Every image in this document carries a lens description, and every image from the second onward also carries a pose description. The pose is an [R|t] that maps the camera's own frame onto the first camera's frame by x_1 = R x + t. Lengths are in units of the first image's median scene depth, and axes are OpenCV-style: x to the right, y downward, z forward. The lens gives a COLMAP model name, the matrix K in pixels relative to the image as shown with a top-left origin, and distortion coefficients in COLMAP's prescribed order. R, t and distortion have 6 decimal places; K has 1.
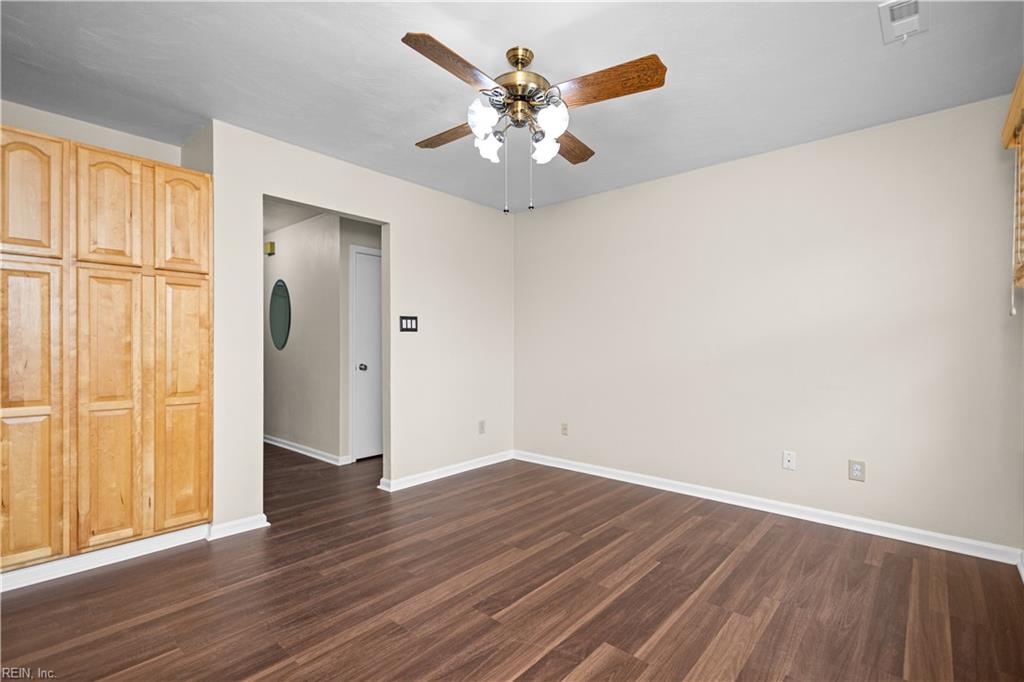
lens RADIAL K [[476.9, 0, 506.1], [0, 476.9, 337.6], [0, 0, 1]] dist [0.002404, -0.000007]
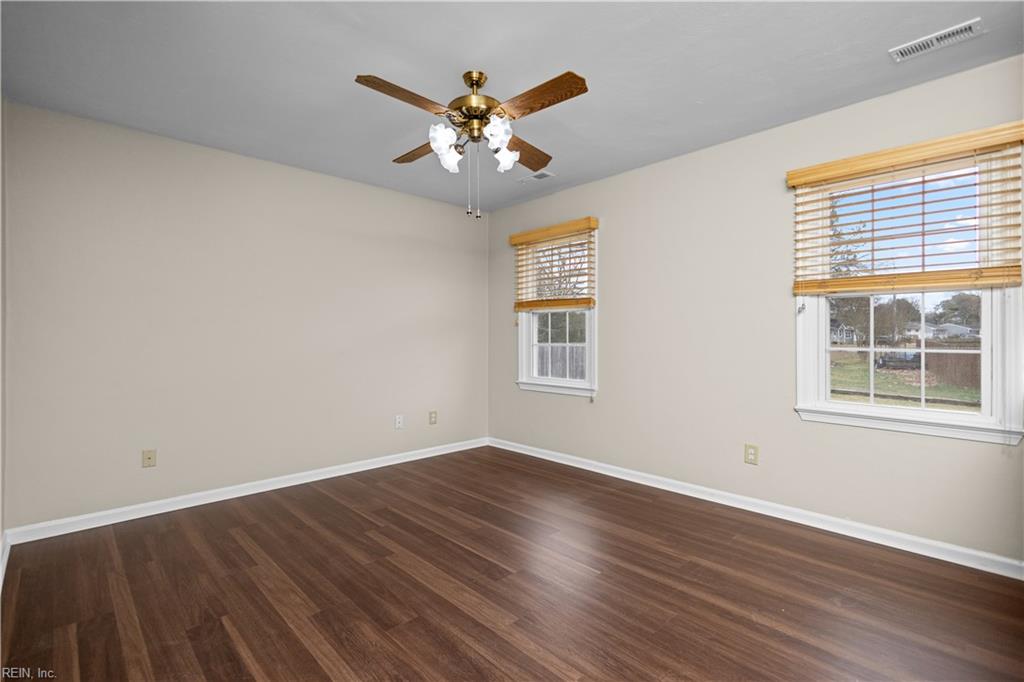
lens RADIAL K [[484.1, 0, 506.5], [0, 484.1, 325.3], [0, 0, 1]] dist [0.000351, -0.000176]
pose [[0.092163, 0.020033, 0.995542, -0.885729], [-0.008340, 0.999778, -0.019346, 0.007917], [-0.995709, -0.006519, 0.092310, 0.670722]]
